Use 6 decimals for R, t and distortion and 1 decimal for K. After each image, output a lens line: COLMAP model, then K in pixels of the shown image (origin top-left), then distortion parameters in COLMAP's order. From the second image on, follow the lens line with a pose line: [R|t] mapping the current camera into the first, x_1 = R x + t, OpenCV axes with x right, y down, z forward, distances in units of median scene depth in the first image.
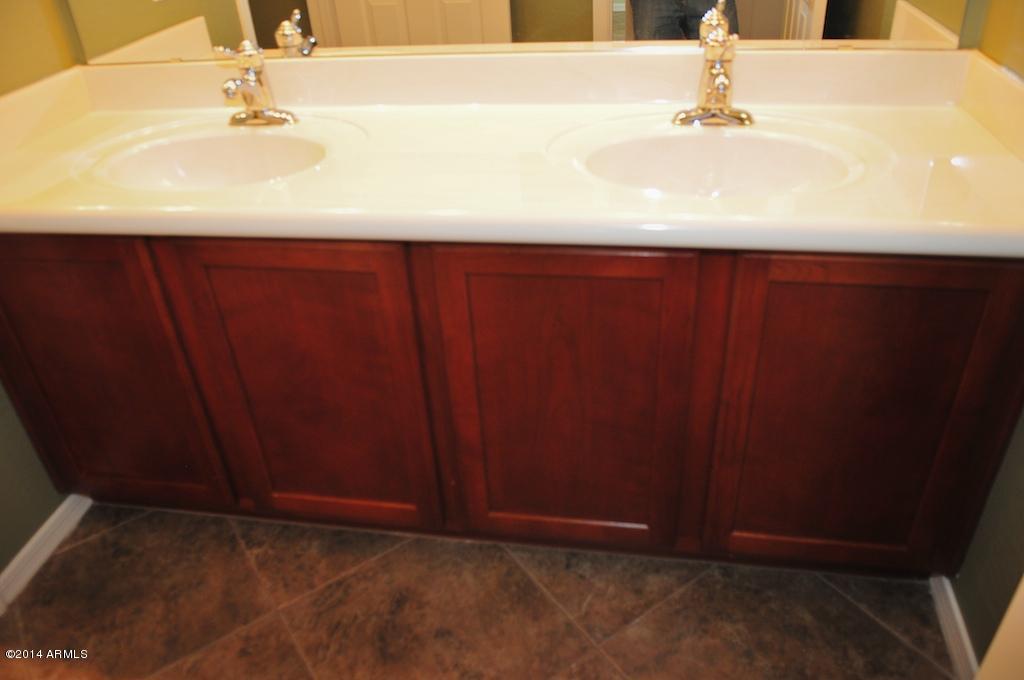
lens RADIAL K [[761.3, 0, 512.0], [0, 761.3, 340.0], [0, 0, 1]] dist [-0.043183, -0.002700]
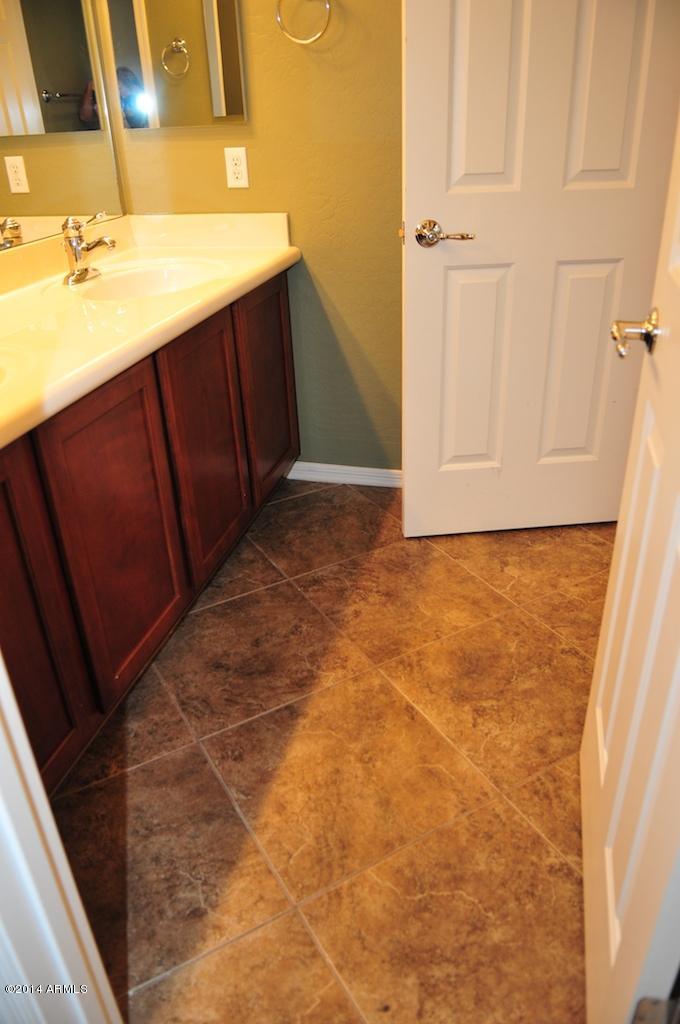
lens RADIAL K [[761.3, 0, 340.0], [0, 761.3, 512.0], [0, 0, 1]] dist [-0.043183, -0.002700]
pose [[0.080051, -0.421741, 0.903176, -1.154660], [0.565876, 0.765149, 0.307134, -0.108548], [-0.820595, 0.486499, 0.299904, 0.363670]]
